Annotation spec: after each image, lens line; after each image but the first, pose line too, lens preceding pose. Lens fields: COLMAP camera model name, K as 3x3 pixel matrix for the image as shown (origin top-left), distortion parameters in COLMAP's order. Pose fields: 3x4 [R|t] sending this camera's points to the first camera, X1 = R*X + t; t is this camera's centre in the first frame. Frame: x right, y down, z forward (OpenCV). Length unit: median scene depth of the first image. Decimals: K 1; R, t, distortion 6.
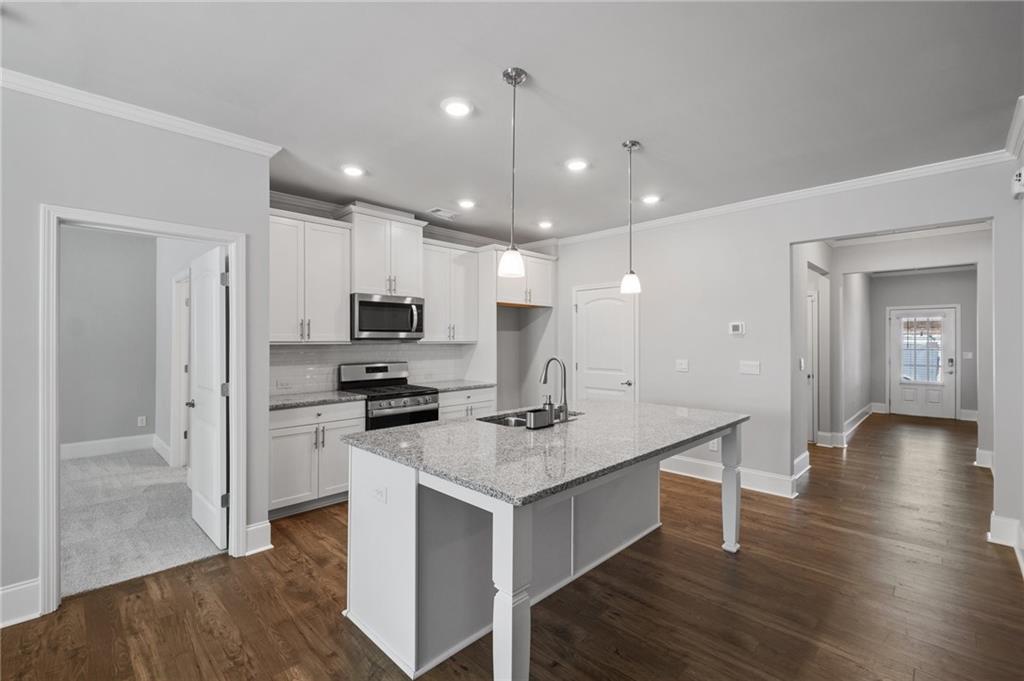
lens RADIAL K [[448.3, 0, 515.7], [0, 448.3, 337.4], [0, 0, 1]] dist [0.001821, -0.003453]
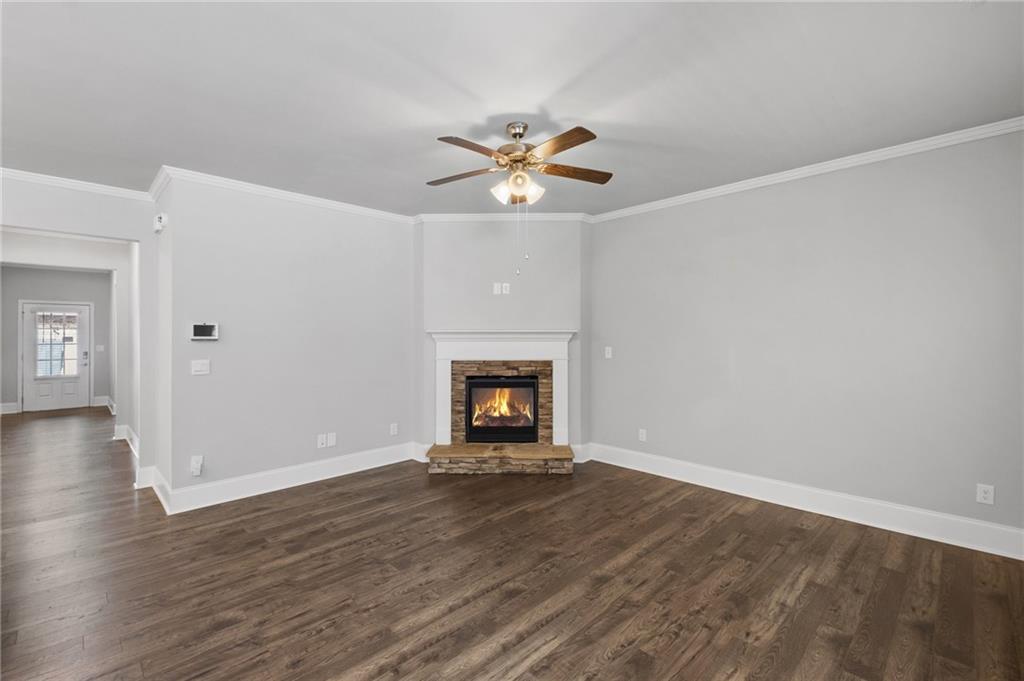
lens RADIAL K [[448.3, 0, 500.7], [0, 448.3, 333.6], [0, 0, 1]] dist [0.001821, -0.003453]
pose [[0.025632, 0.001813, 0.999670, -0.143261], [-0.005466, 0.999984, -0.001673, -0.000291], [-0.999656, -0.005422, 0.025642, -0.061547]]
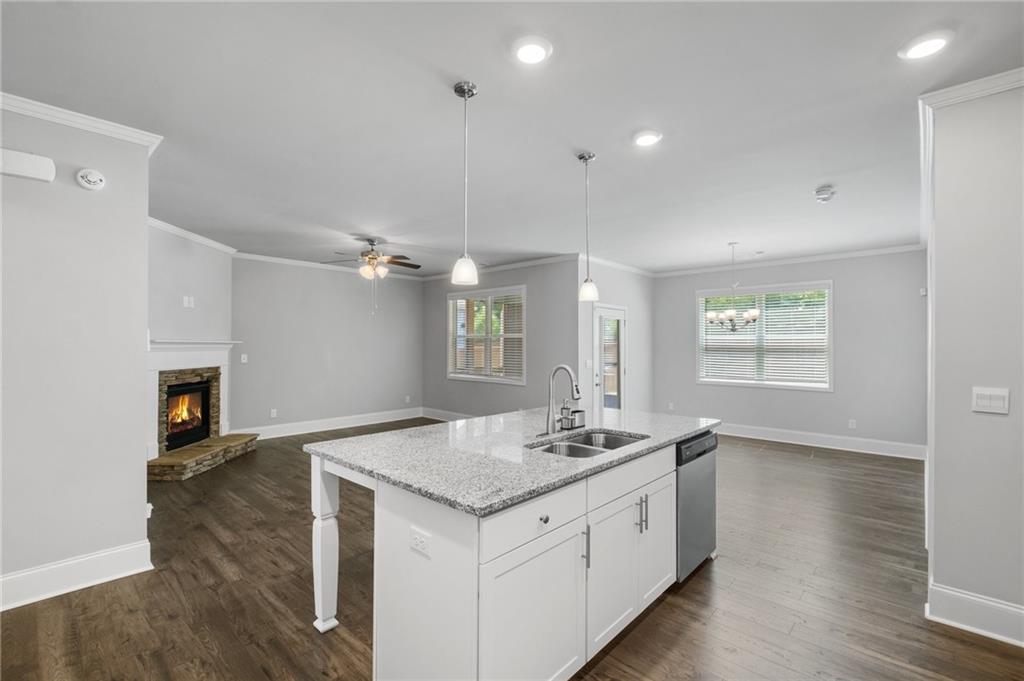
lens RADIAL K [[448.3, 0, 509.1], [0, 448.3, 342.0], [0, 0, 1]] dist [0.001821, -0.003453]
pose [[-0.999357, -0.004910, -0.035511, 0.141154], [-0.004384, 0.999879, -0.014896, 0.006638], [0.035580, -0.014731, -0.999258, 1.142947]]
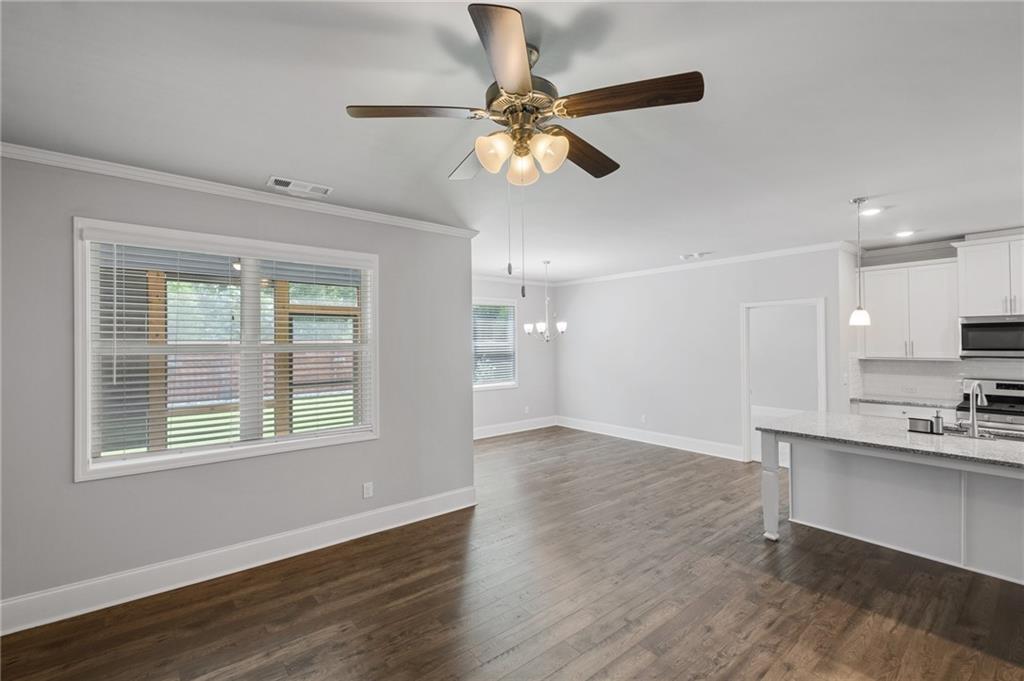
lens RADIAL K [[448.3, 0, 502.2], [0, 448.3, 336.4], [0, 0, 1]] dist [0.001821, -0.003453]
pose [[-0.115182, -0.009657, -0.993297, 0.833975], [0.012651, 0.999857, -0.011188, -0.045494], [0.993264, -0.013854, -0.115043, -0.044090]]
